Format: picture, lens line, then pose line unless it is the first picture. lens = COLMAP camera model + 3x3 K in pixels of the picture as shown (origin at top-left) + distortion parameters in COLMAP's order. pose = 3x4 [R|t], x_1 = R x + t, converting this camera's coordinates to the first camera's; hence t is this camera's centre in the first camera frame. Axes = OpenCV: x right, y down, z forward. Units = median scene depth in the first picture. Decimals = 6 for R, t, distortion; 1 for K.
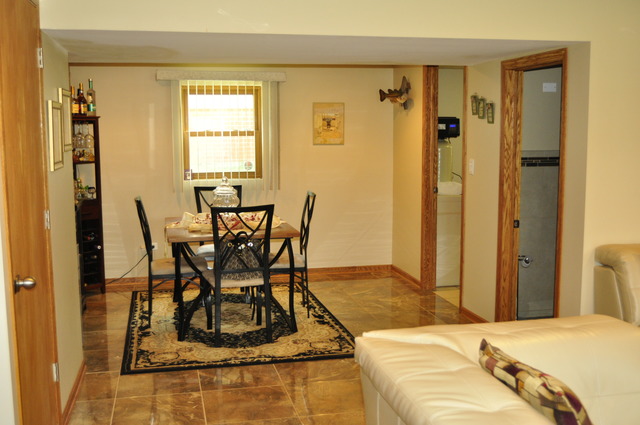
lens RADIAL K [[713.0, 0, 320.0], [0, 713.0, 212.5], [0, 0, 1]] dist [-0.058507, 0.005579]
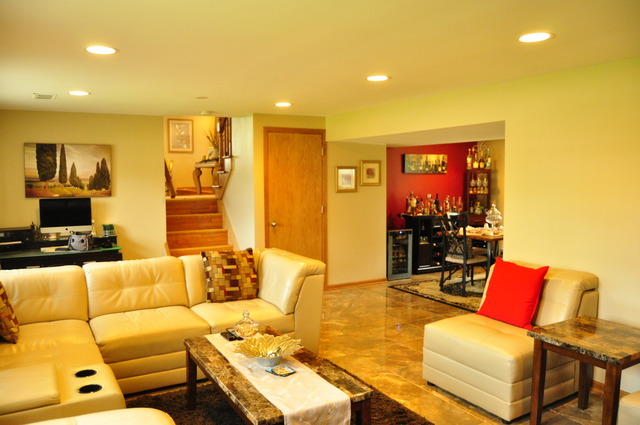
lens RADIAL K [[505.0, 0, 315.5], [0, 505.0, 211.0], [0, 0, 1]] dist [-0.080017, 0.013570]
pose [[0.300504, 0.070154, -0.951197, 0.893830], [-0.108610, 0.993321, 0.038948, -0.035205], [0.947577, 0.091606, 0.306116, 0.219811]]
